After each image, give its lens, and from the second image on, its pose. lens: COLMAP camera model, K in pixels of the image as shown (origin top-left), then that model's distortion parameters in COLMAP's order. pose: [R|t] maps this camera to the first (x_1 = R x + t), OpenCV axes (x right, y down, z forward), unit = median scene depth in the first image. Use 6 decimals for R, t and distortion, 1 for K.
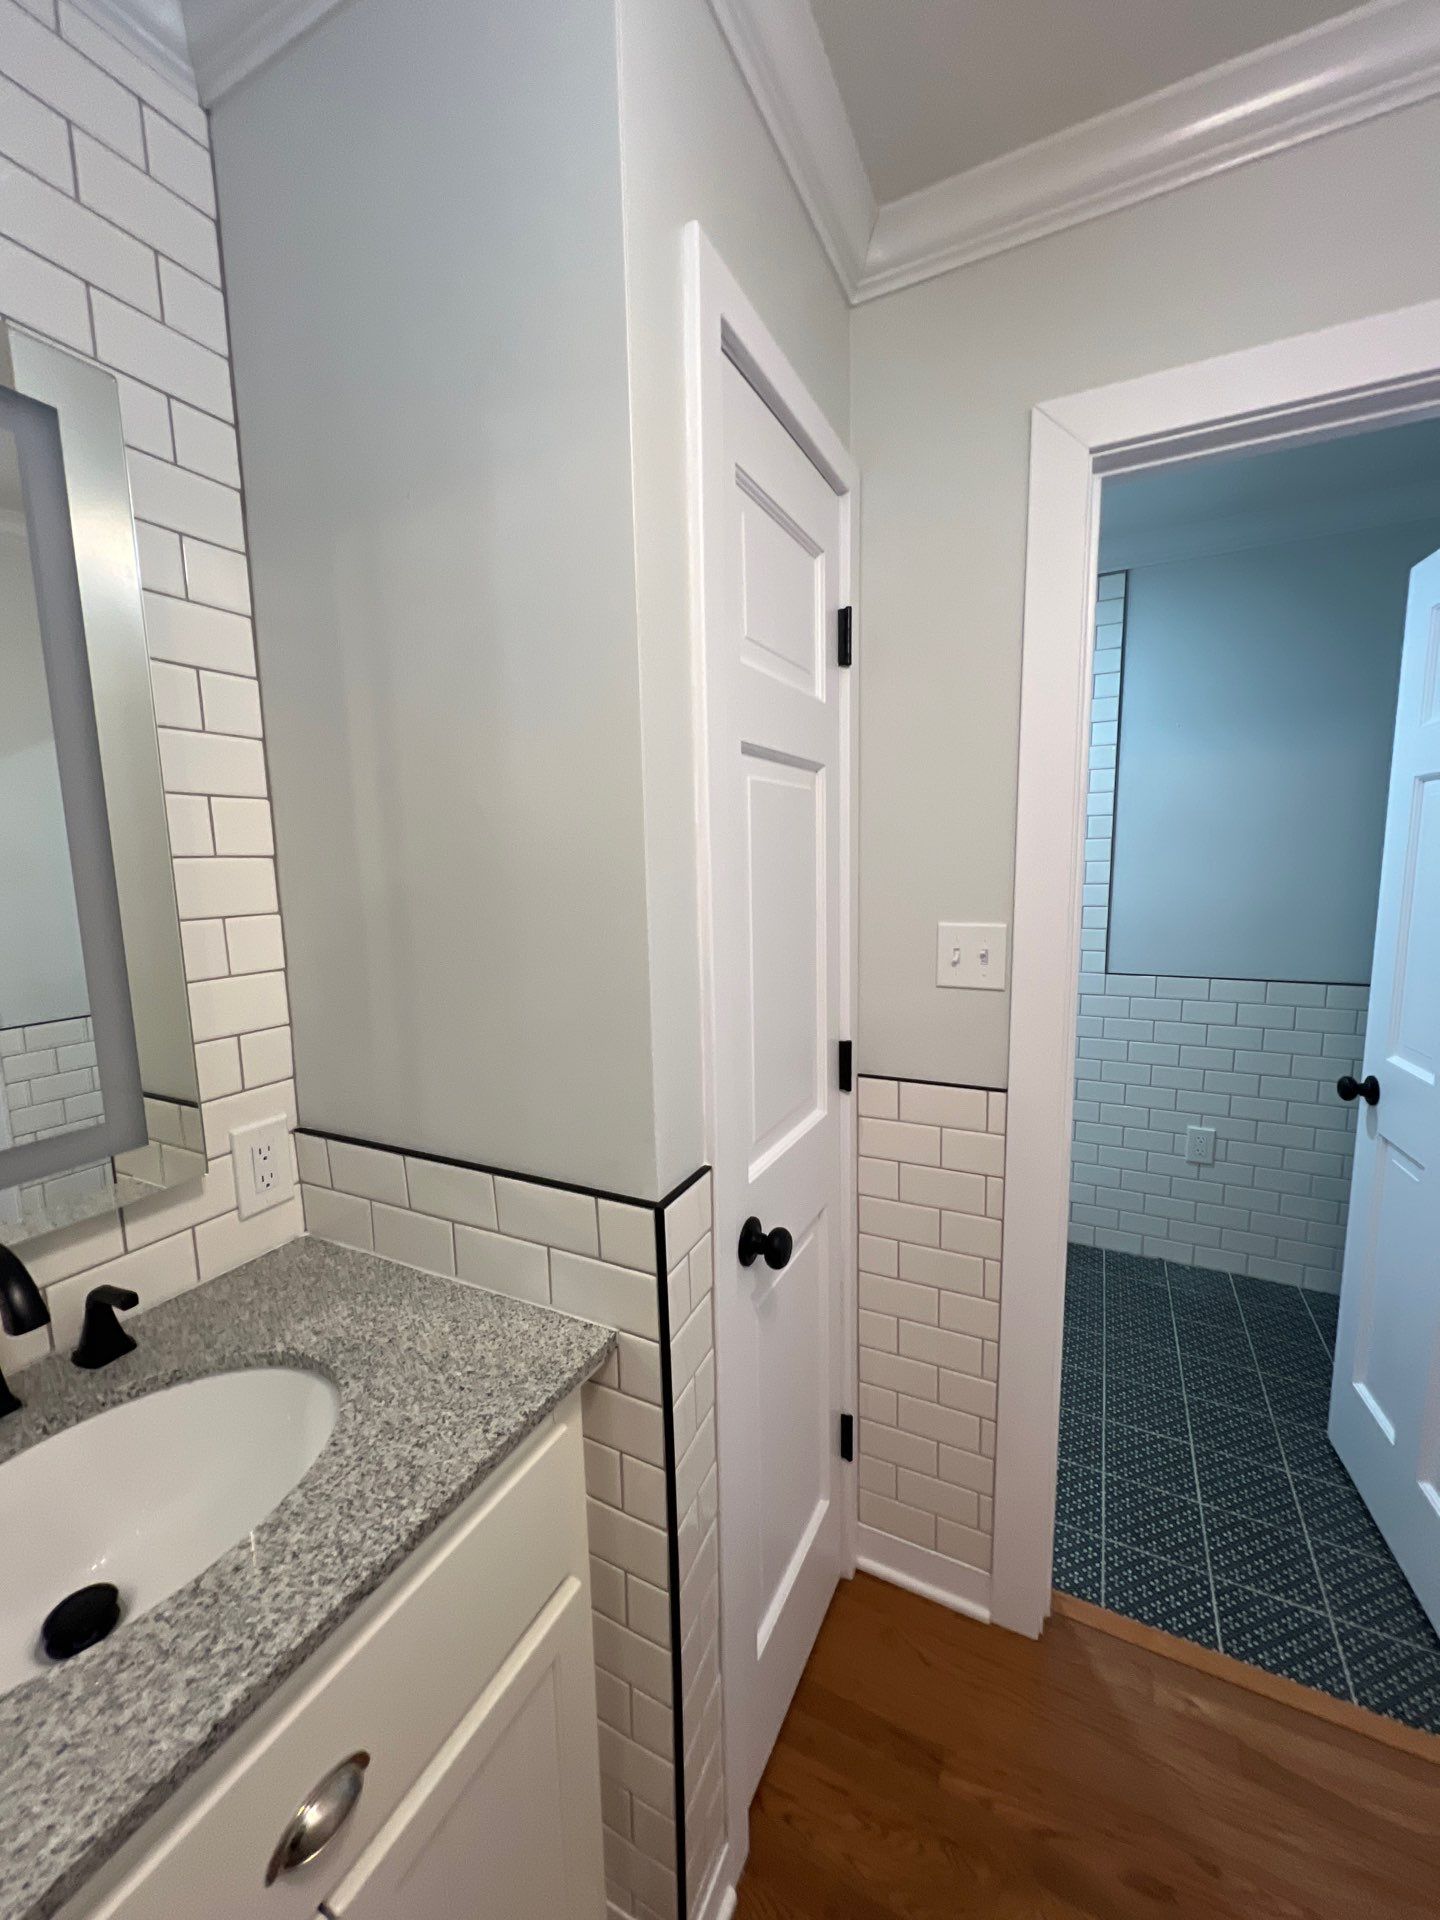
lens RADIAL K [[756.9, 0, 718.9], [0, 756.9, 963.2], [0, 0, 1]] dist [0.000424, -0.000287]
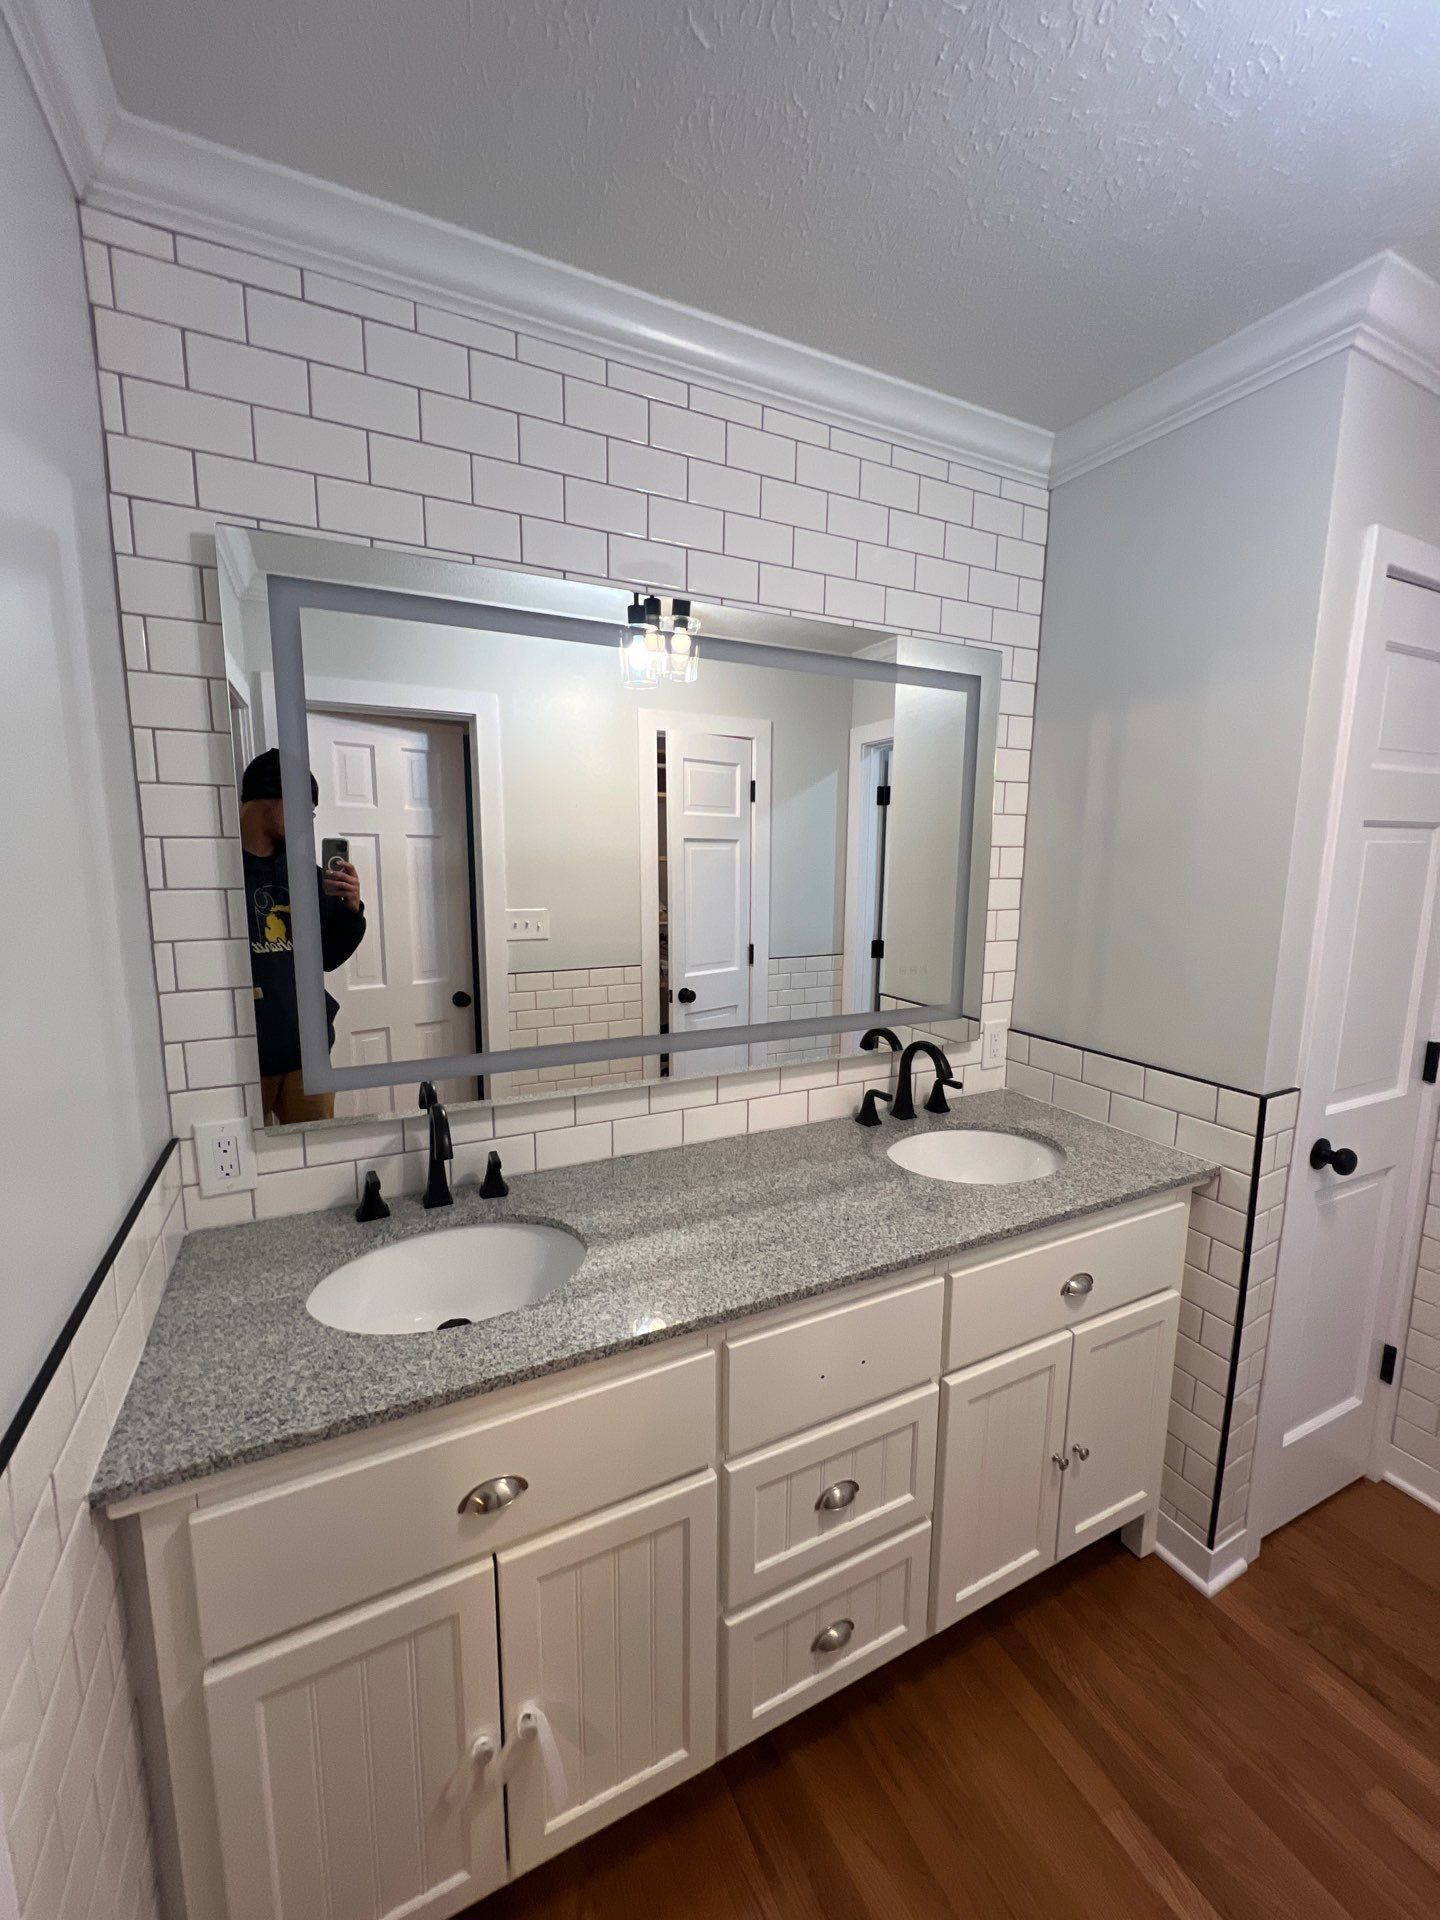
lens RADIAL K [[756.9, 0, 718.7], [0, 756.9, 963.0], [0, 0, 1]] dist [0.000424, -0.000287]
pose [[0.797921, 0.116277, -0.591440, -0.054218], [-0.104232, 0.993052, 0.054612, 0.031170], [0.593681, 0.018071, 0.804497, -0.743459]]
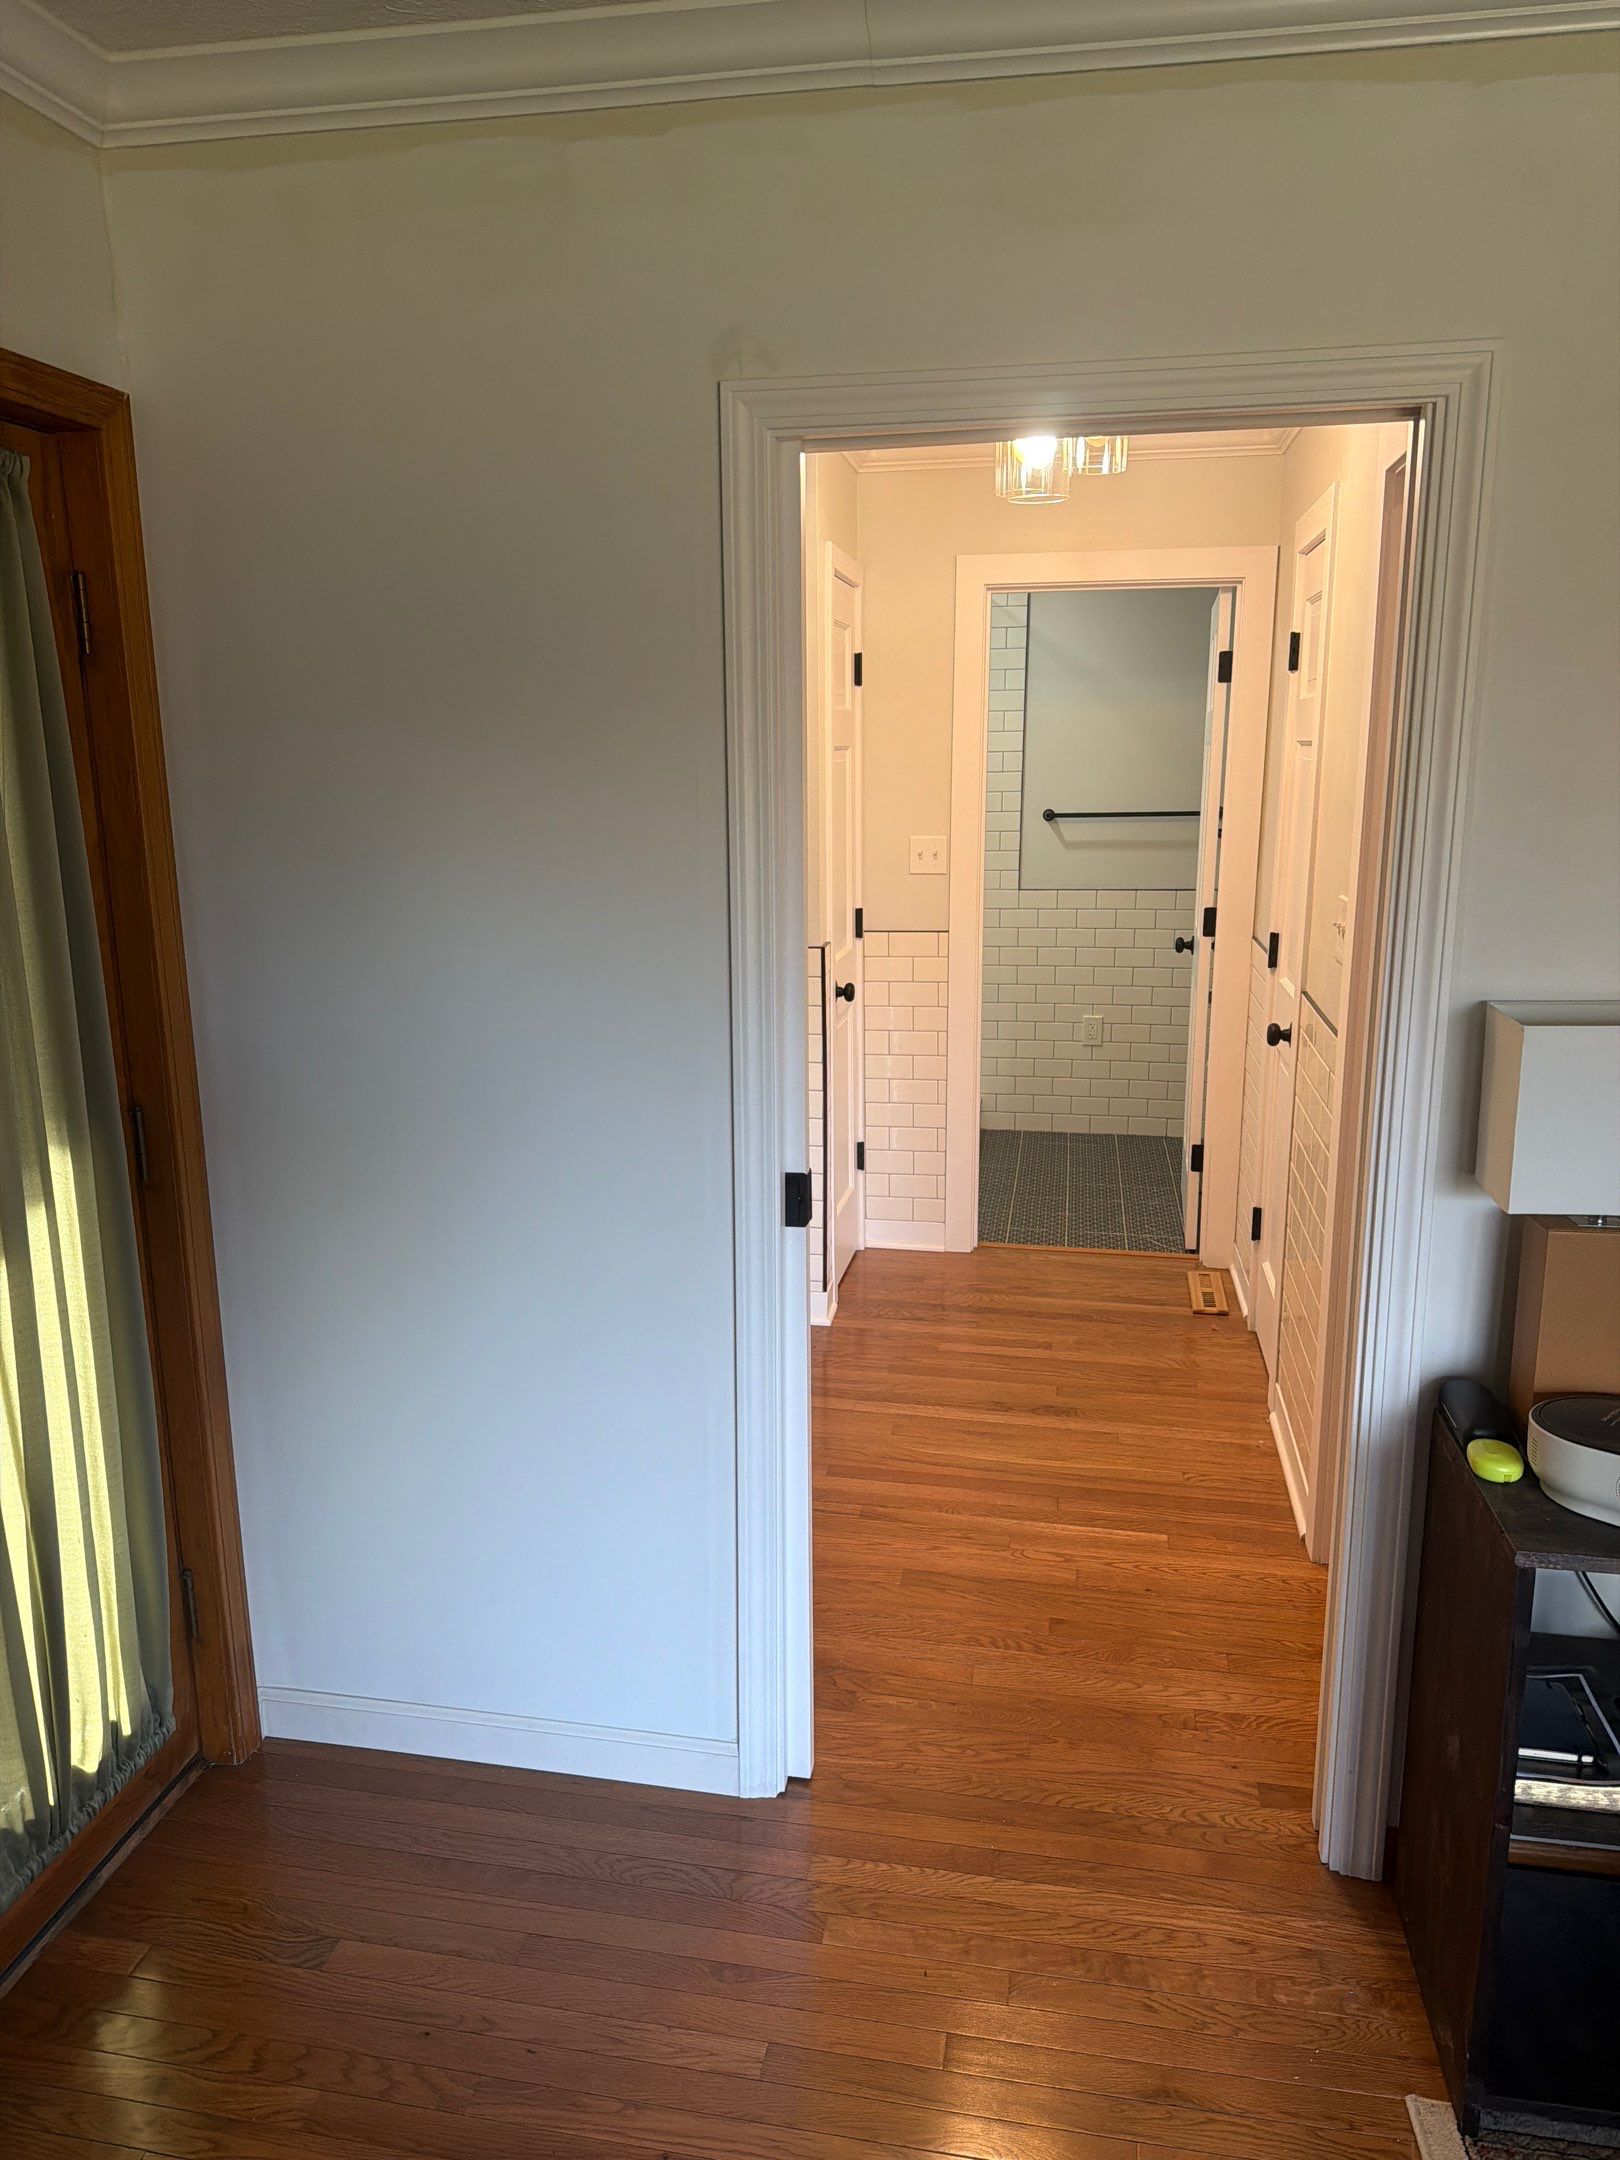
lens RADIAL K [[1496.8, 0, 795.7], [0, 1496.8, 1085.1], [0, 0, 1]] dist [0.064058, -0.000298]
pose [[0.959250, -0.049618, 0.278168, -0.978901], [0.027966, 0.996299, 0.081273, 0.239380], [-0.281171, -0.070182, 0.957088, -2.334076]]
